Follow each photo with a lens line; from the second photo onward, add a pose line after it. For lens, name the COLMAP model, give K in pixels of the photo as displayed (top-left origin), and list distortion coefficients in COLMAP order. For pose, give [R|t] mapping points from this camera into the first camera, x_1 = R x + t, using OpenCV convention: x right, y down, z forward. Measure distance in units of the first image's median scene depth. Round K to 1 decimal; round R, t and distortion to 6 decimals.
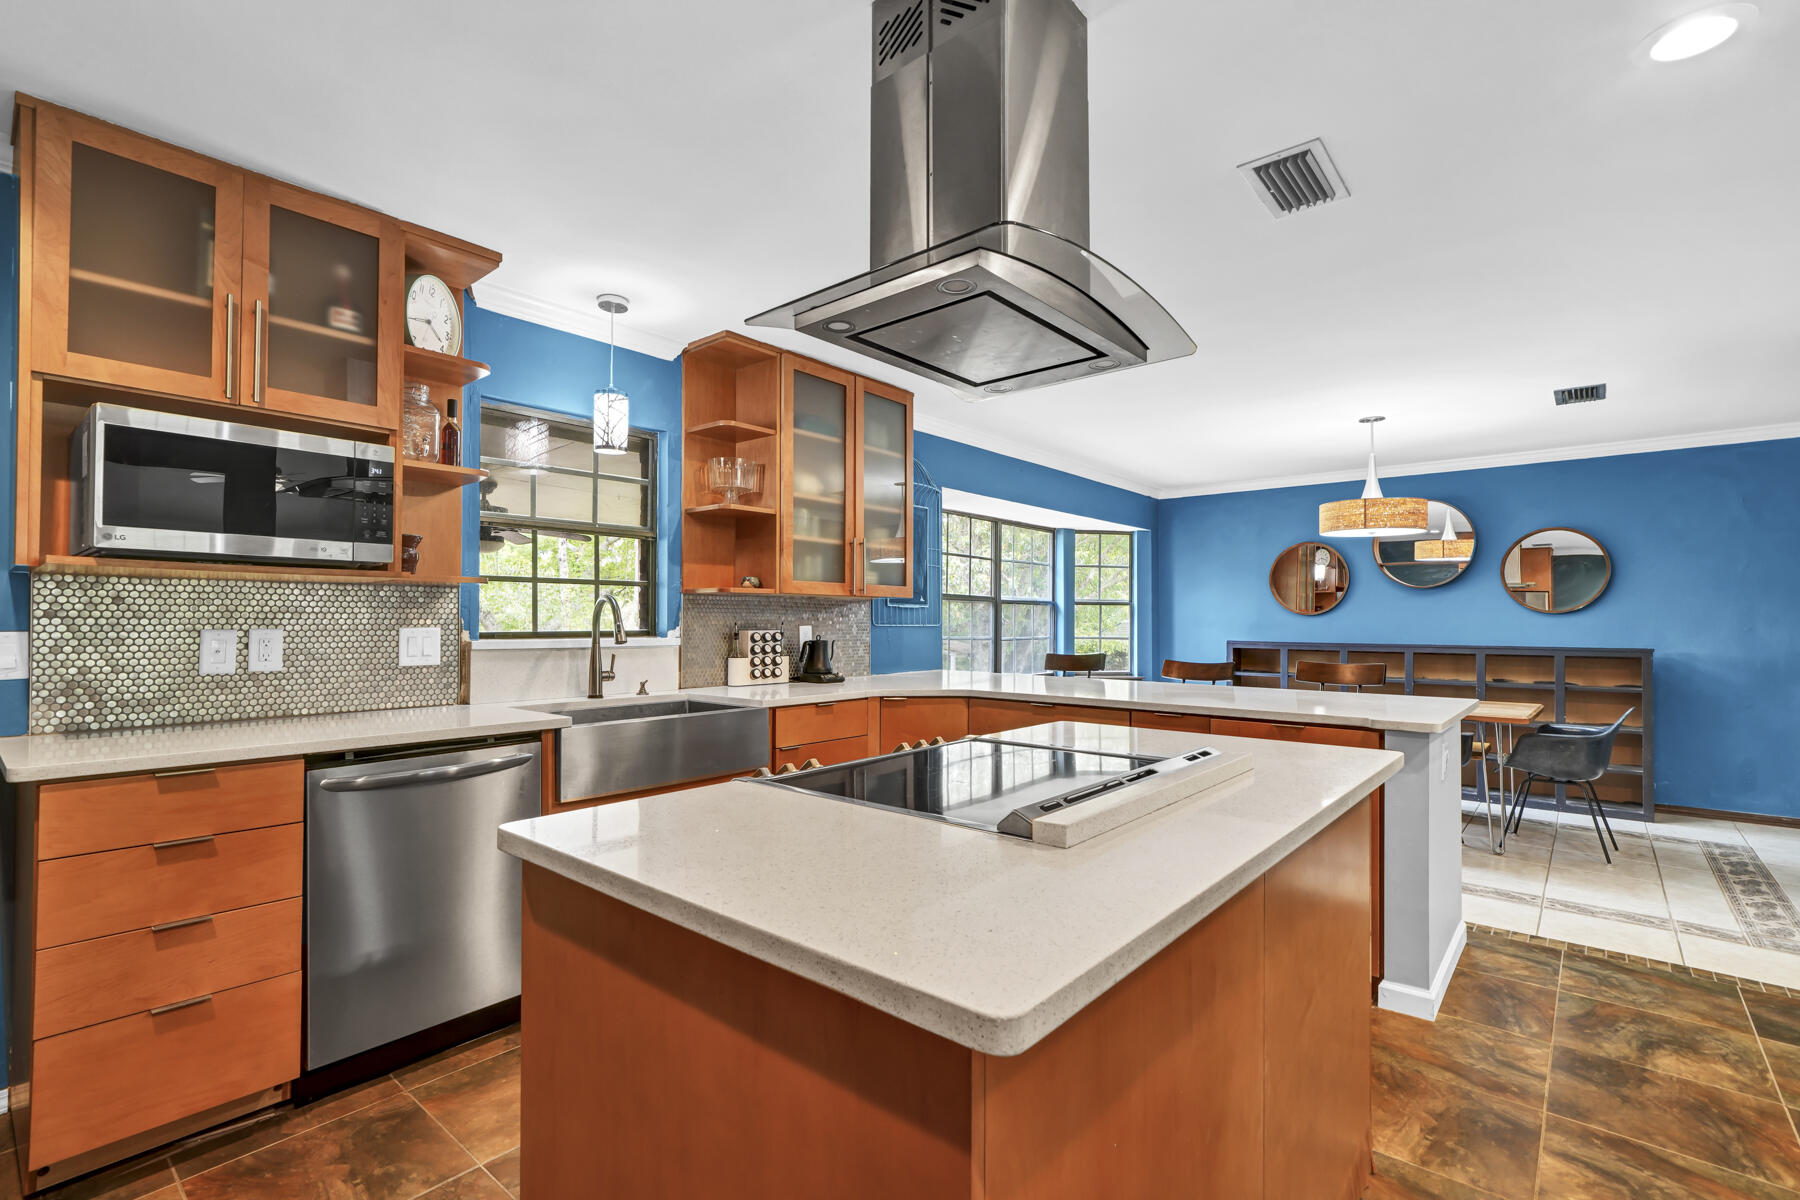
lens RADIAL K [[806.0, 0, 906.4], [0, 806.0, 609.0], [0, 0, 1]] dist [0.009671, 0.000499]
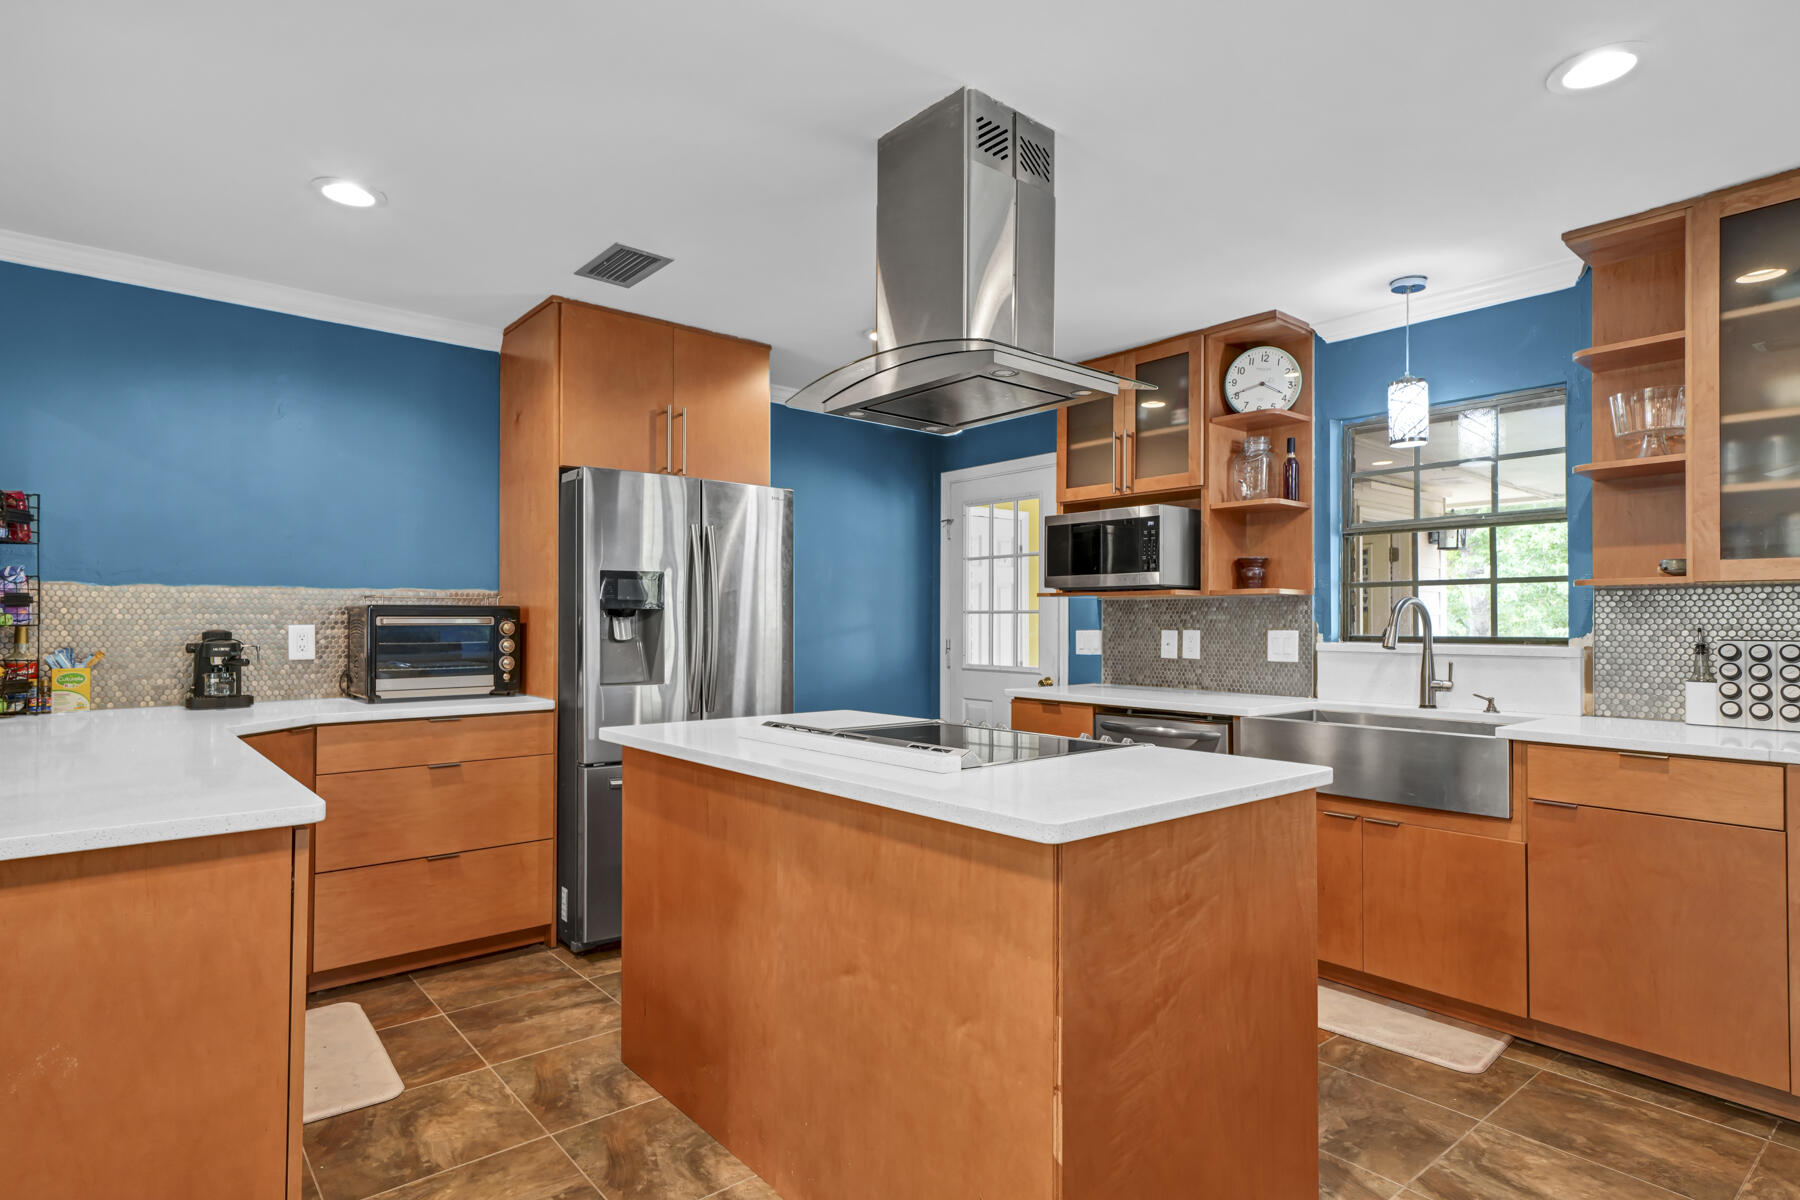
lens RADIAL K [[931.7, 0, 898.5], [0, 931.7, 612.6], [0, 0, 1]] dist [0.009725, -0.002048]
pose [[-0.175631, -0.018956, -0.984274, 0.829660], [0.009363, 0.999737, -0.020925, 0.018804], [0.984412, -0.012890, -0.175407, 0.634230]]
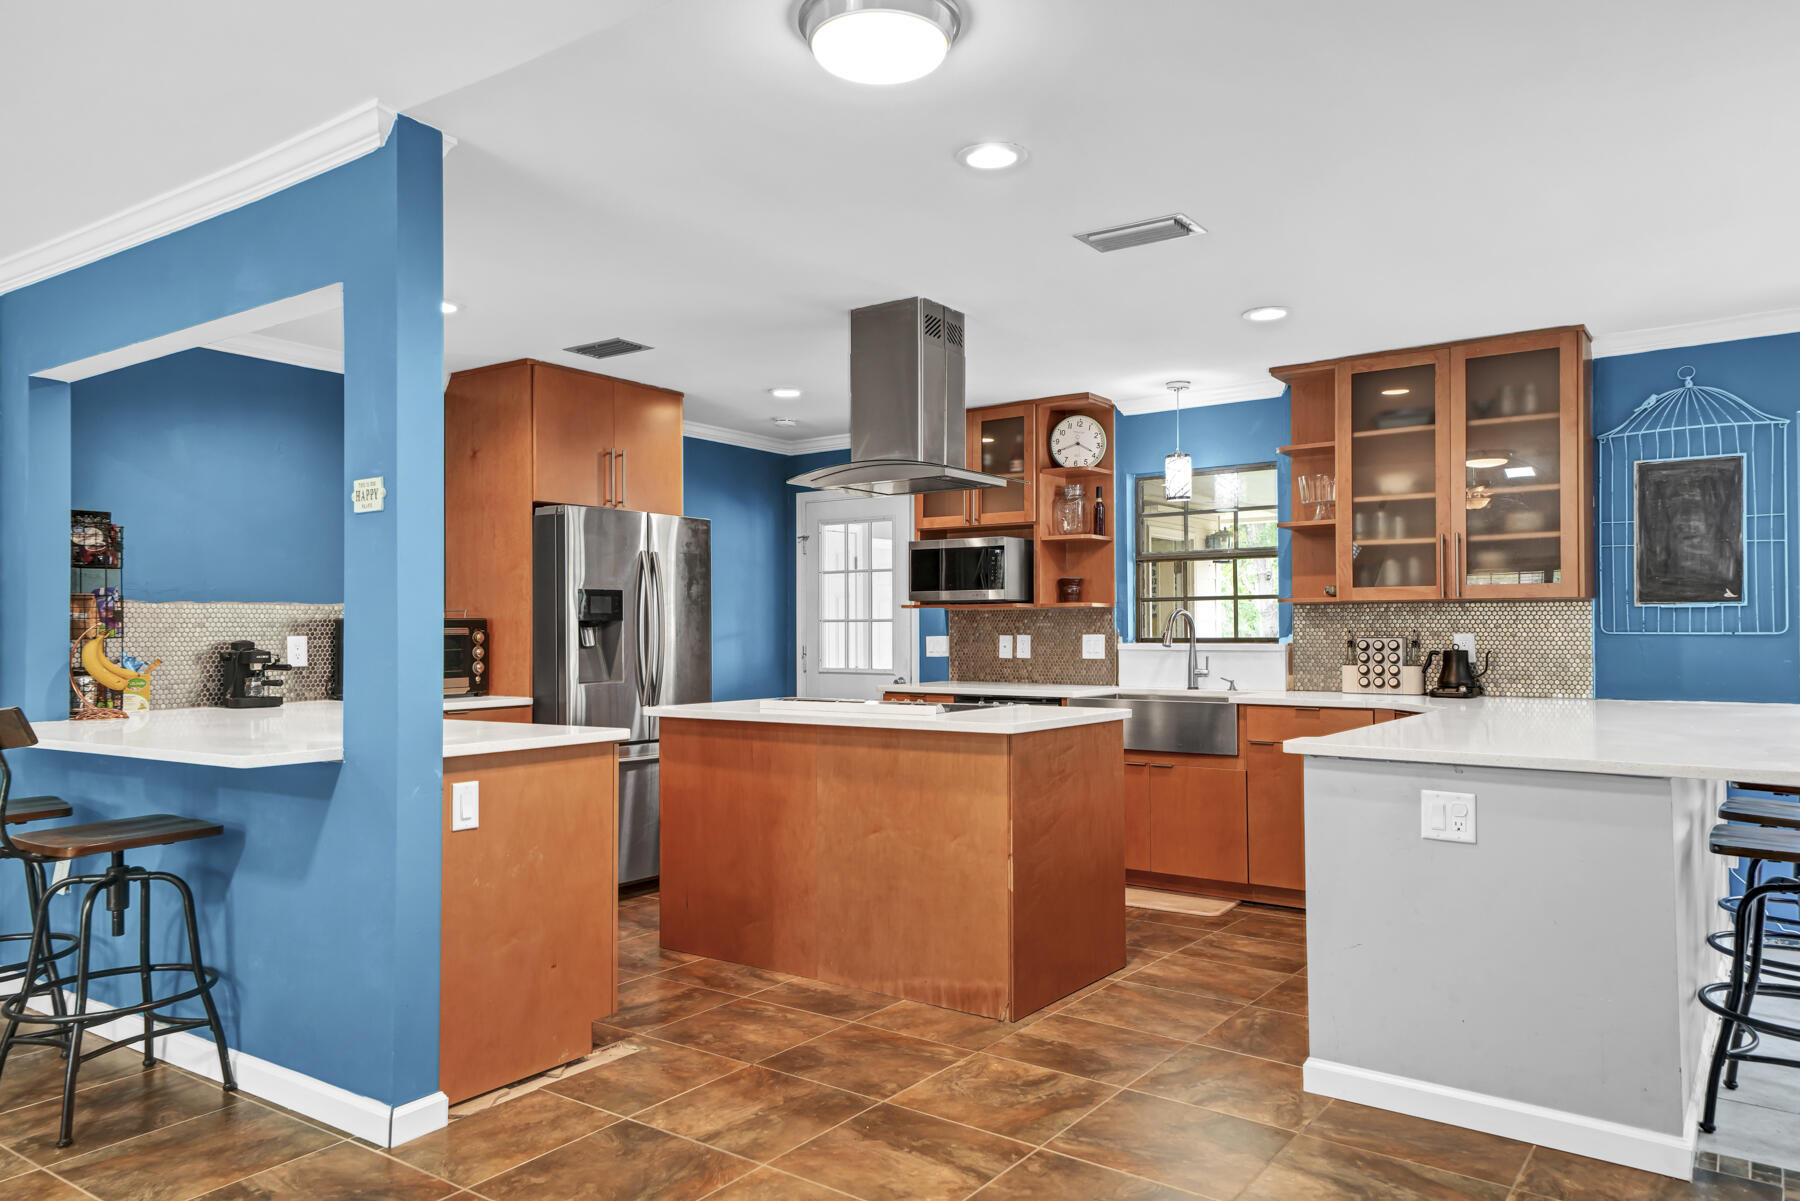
lens RADIAL K [[1223.8, 0, 892.0], [0, 1223.8, 608.0], [0, 0, 1]] dist [0.026479, 0.002378]
pose [[0.071287, -0.026686, -0.997099, 1.630881], [0.018645, 0.999503, -0.025418, 0.023109], [0.997282, -0.016779, 0.071749, 0.413076]]
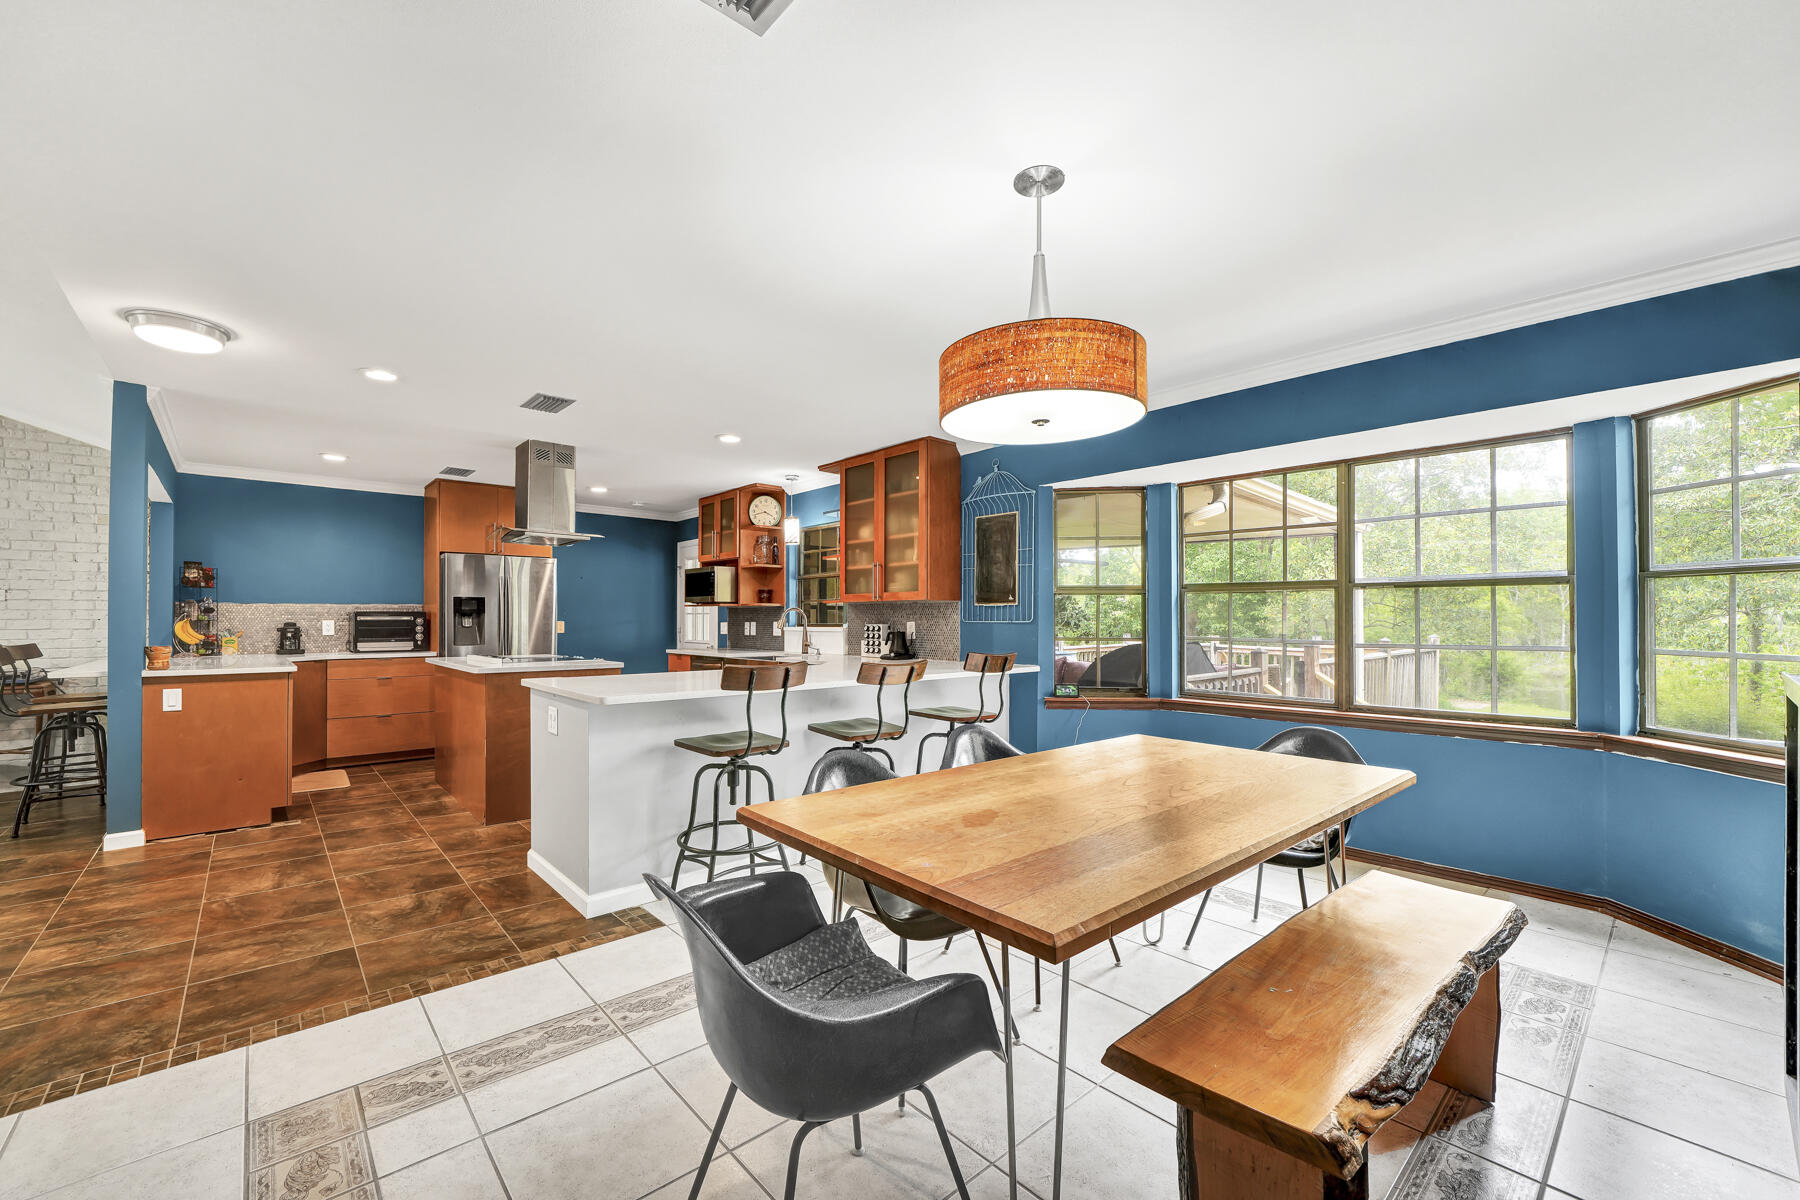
lens RADIAL K [[732.4, 0, 897.0], [0, 732.4, 614.4], [0, 0, 1]] dist [-0.012454, -0.000506]
pose [[-0.141096, -0.015336, -0.989877, 1.668212], [0.011942, 0.999781, -0.017192, 0.042033], [0.989924, -0.014247, -0.140882, 1.630951]]
